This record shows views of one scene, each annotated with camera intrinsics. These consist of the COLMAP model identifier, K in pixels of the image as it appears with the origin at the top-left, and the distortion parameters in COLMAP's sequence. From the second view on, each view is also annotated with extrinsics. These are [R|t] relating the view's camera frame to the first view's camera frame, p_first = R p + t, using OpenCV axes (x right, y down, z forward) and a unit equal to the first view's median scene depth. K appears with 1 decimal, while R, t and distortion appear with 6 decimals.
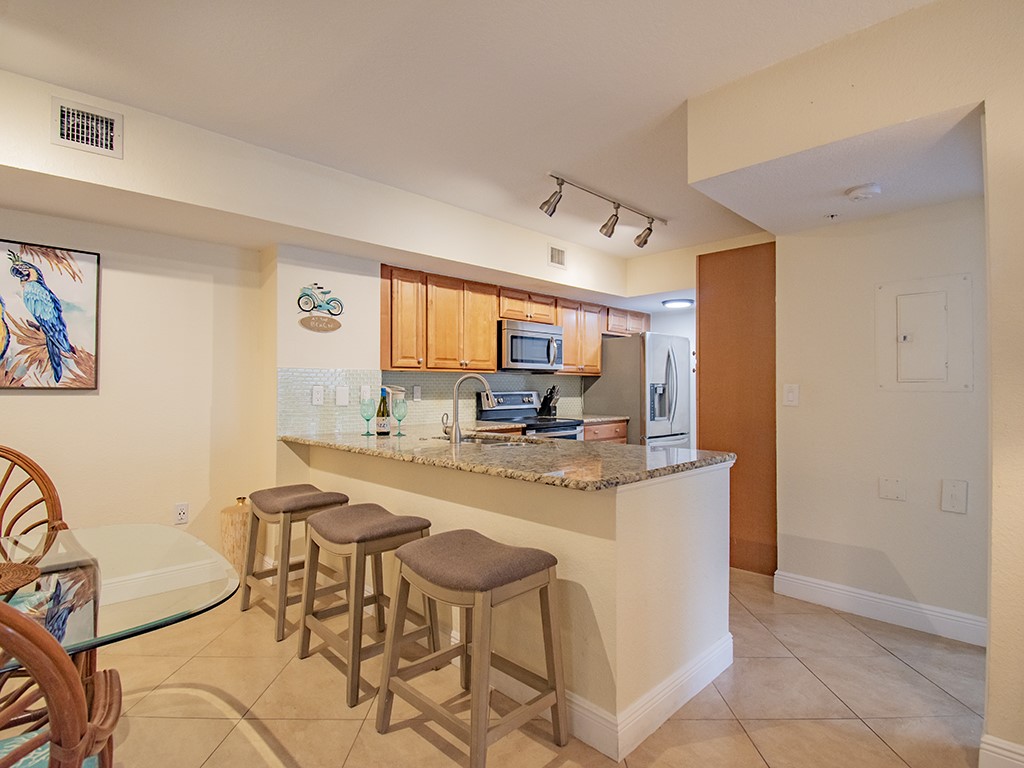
lens RADIAL K [[523.4, 0, 517.1], [0, 523.4, 382.7], [0, 0, 1]] dist [0.019103, -0.026433]
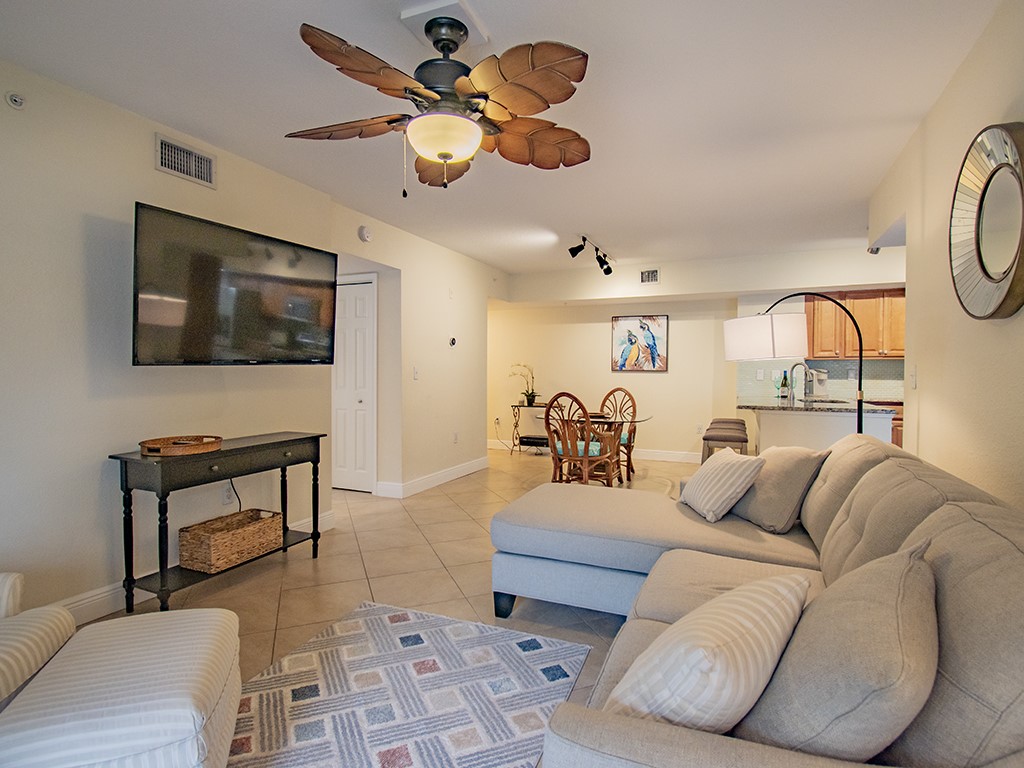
lens RADIAL K [[523.4, 0, 517.1], [0, 523.4, 382.7], [0, 0, 1]] dist [0.019103, -0.026433]
pose [[0.368490, 0.021130, -0.929391, 0.899517], [0.006093, 0.999665, 0.025144, 0.000822], [0.929612, -0.014929, 0.368238, -0.405579]]
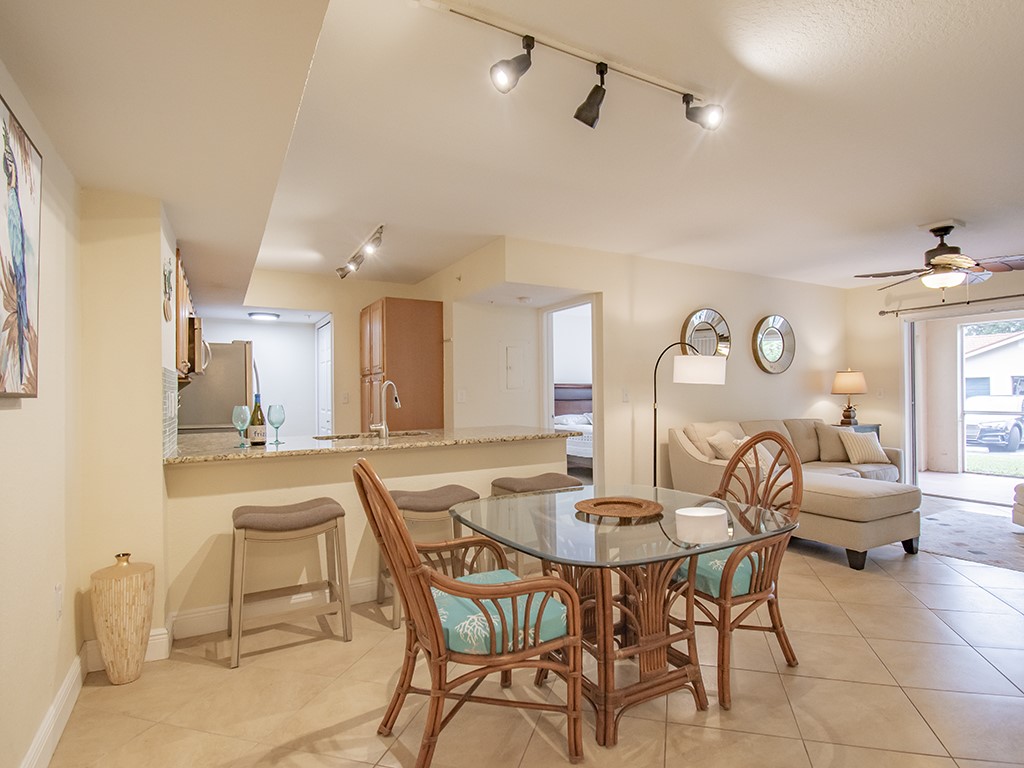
lens RADIAL K [[545.8, 0, 532.7], [0, 545.8, 392.4], [0, 0, 1]] dist [0.024317, -0.029860]
pose [[0.257138, -0.003710, 0.966368, -0.917053], [0.002977, 0.999991, 0.003047, 0.005191], [-0.966370, 0.002094, 0.257147, 0.253838]]
